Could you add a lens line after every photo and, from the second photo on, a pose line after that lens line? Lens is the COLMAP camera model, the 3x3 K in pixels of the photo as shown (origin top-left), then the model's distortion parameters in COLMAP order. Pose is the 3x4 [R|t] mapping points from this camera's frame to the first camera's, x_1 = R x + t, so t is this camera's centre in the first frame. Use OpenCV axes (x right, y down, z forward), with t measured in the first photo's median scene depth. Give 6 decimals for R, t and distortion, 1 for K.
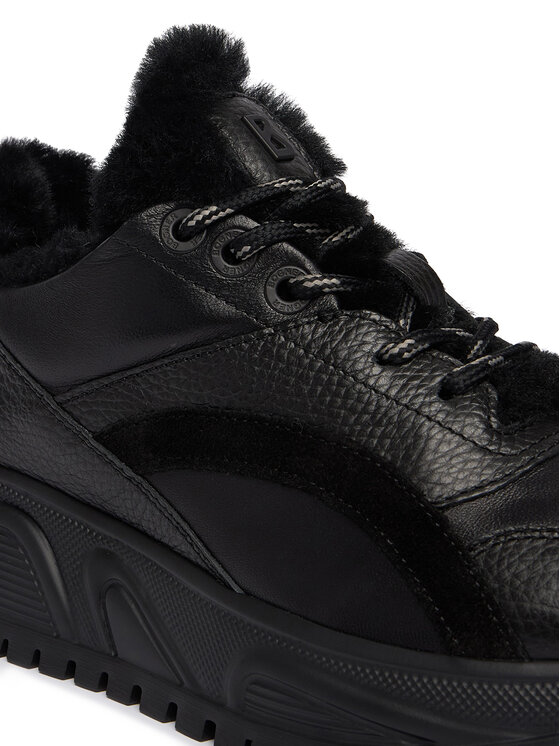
lens RADIAL K [[1599.0, 0, 279.2], [0, 1599.0, 373.2], [0, 0, 1]] dist [-0.268875, 0.000000]
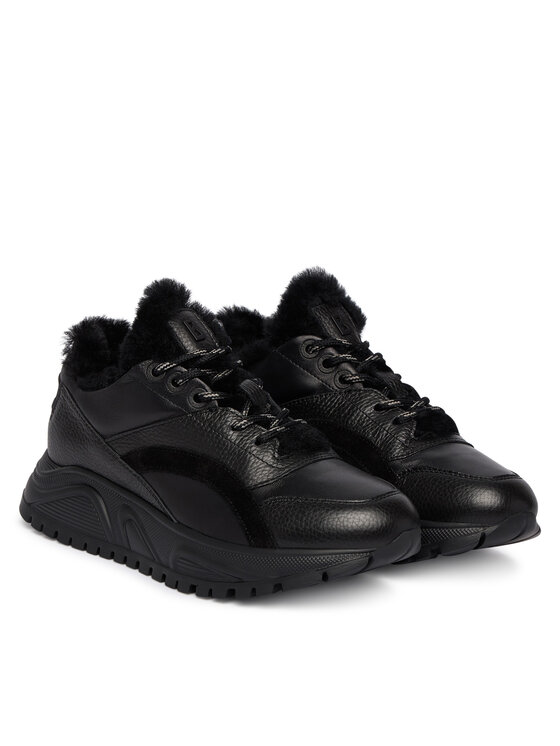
lens RADIAL K [[1690.2, 0, 278.6], [0, 1690.2, 368.8], [0, 0, 1]] dist [-0.782426, 0.000000]
pose [[0.996018, 0.006193, -0.088934, 0.349620], [-0.005402, 0.999944, 0.009133, -0.119160], [0.088985, -0.008616, 0.995996, -1.508356]]
